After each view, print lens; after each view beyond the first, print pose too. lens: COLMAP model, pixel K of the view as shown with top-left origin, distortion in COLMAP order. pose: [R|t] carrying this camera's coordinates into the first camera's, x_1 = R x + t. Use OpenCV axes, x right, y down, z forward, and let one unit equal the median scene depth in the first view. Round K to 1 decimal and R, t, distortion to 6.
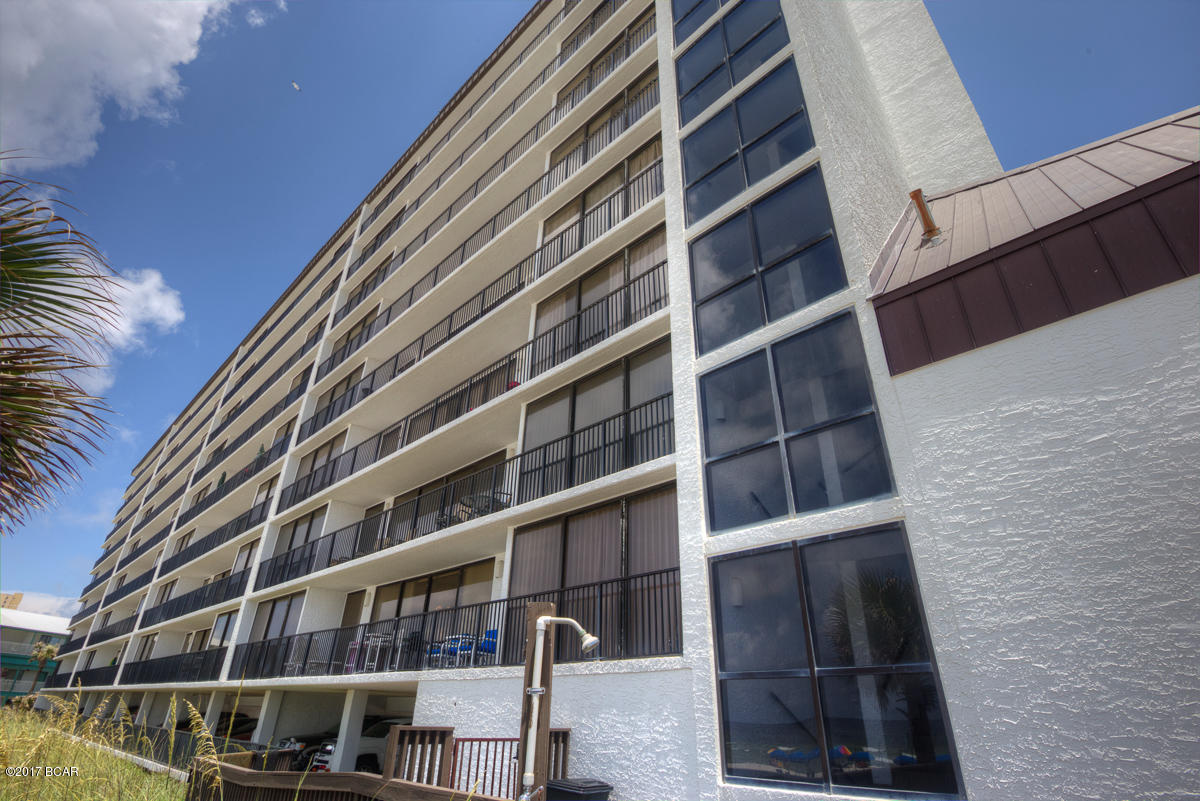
lens RADIAL K [[581.5, 0, 598.6], [0, 581.5, 400.0], [0, 0, 1]] dist [-0.023599, 0.000755]
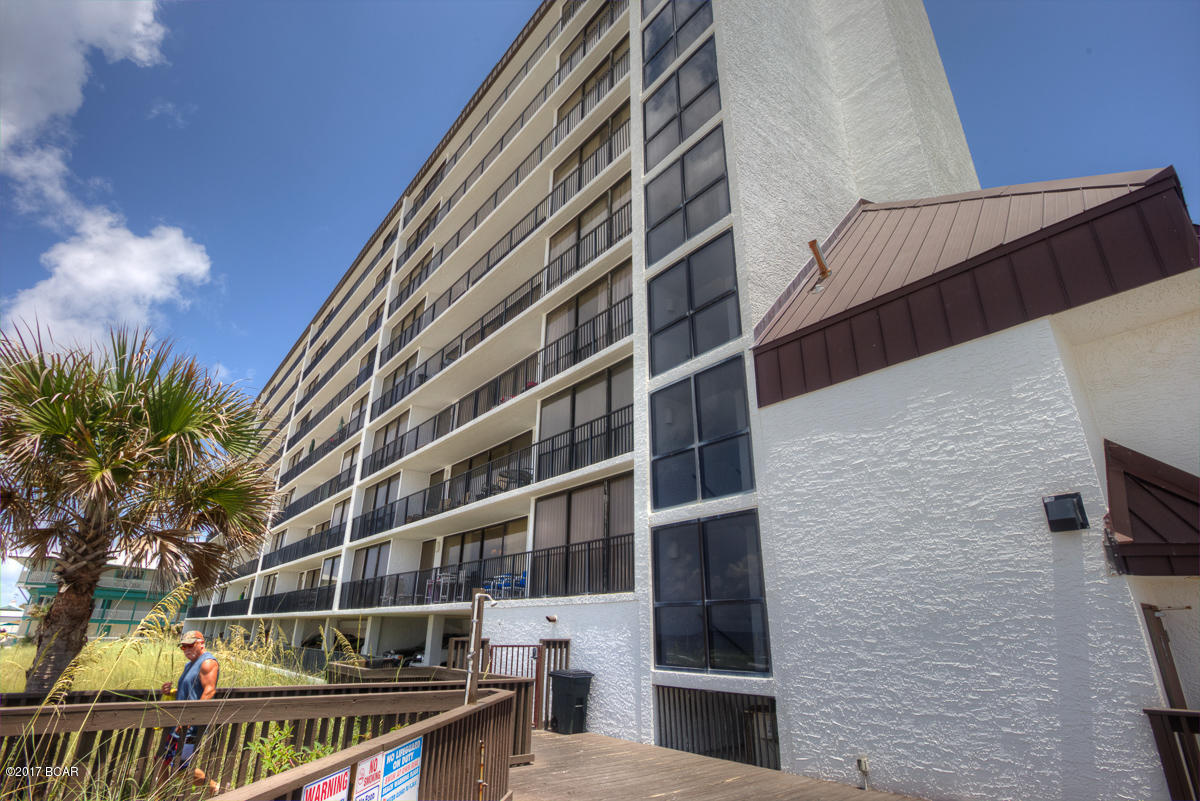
lens RADIAL K [[581.5, 0, 598.6], [0, 581.5, 400.0], [0, 0, 1]] dist [-0.023599, 0.000755]
pose [[0.993344, -0.053162, -0.102182, 0.165415], [0.064906, 0.991211, 0.115271, -0.165857], [0.095156, -0.121136, 0.988064, -0.312577]]
